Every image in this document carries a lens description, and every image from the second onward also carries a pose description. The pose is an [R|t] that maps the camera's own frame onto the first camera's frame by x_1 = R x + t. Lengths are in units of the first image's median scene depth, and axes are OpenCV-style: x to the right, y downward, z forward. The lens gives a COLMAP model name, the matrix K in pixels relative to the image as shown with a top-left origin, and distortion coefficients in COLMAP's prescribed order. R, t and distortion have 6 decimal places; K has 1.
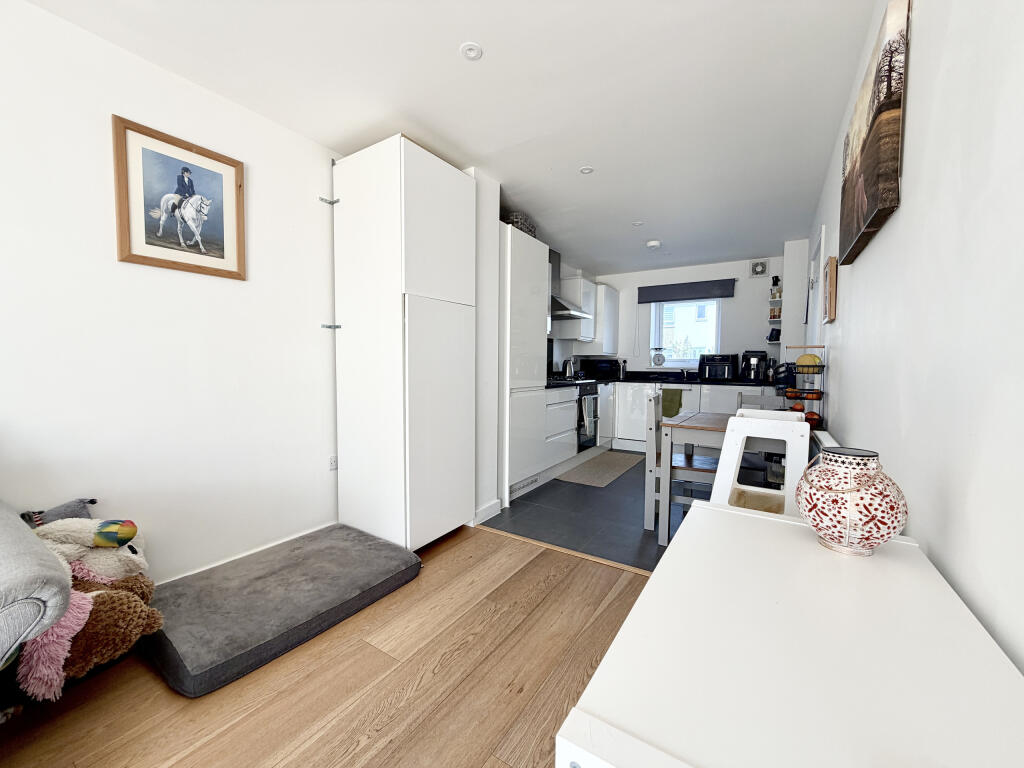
lens RADIAL K [[408.7, 0, 512.0], [0, 408.7, 384.0], [0, 0, 1]] dist [0.000922, 0.000361]
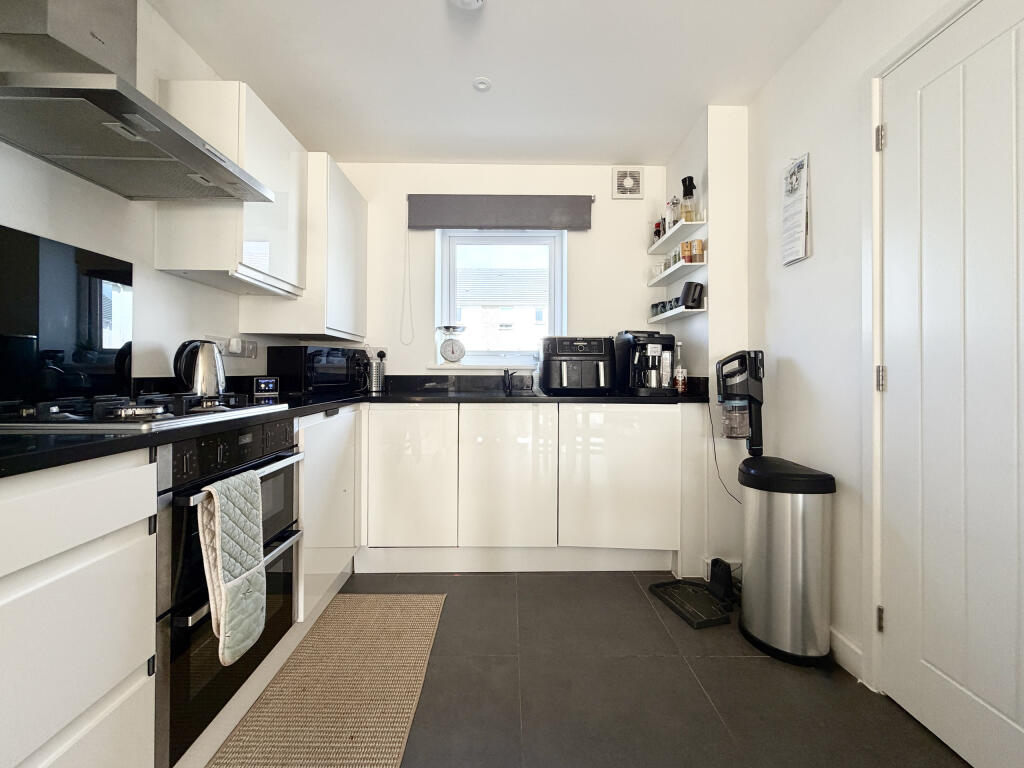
lens RADIAL K [[417.7, 0, 506.7], [0, 417.7, 368.6], [0, 0, 1]] dist [0.000700, 0.000057]
pose [[0.841141, -0.001976, 0.540812, 0.163456], [0.031684, 0.998456, -0.045631, -0.015755], [-0.539886, 0.055517, 0.839905, 0.616488]]
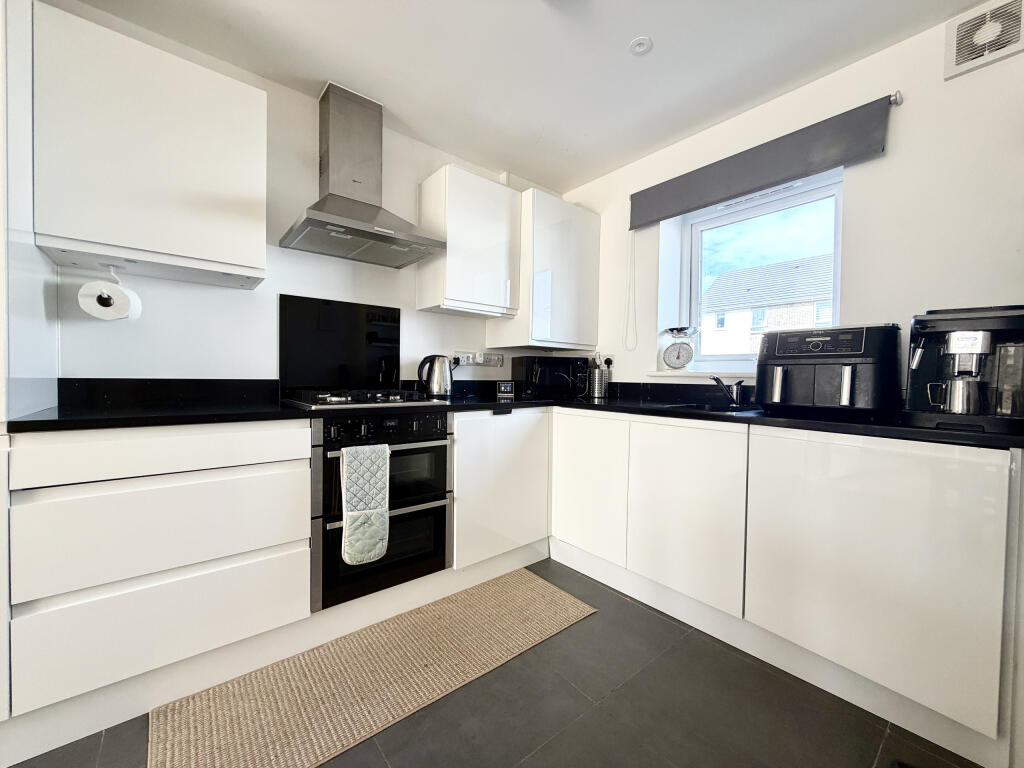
lens RADIAL K [[408.7, 0, 512.0], [0, 408.7, 384.0], [0, 0, 1]] dist [0.000922, 0.000361]
pose [[0.950594, 0.010506, -0.310259, 0.363322], [-0.021080, 0.999305, -0.030749, -0.015083], [0.309721, 0.035770, 0.950155, 0.606200]]
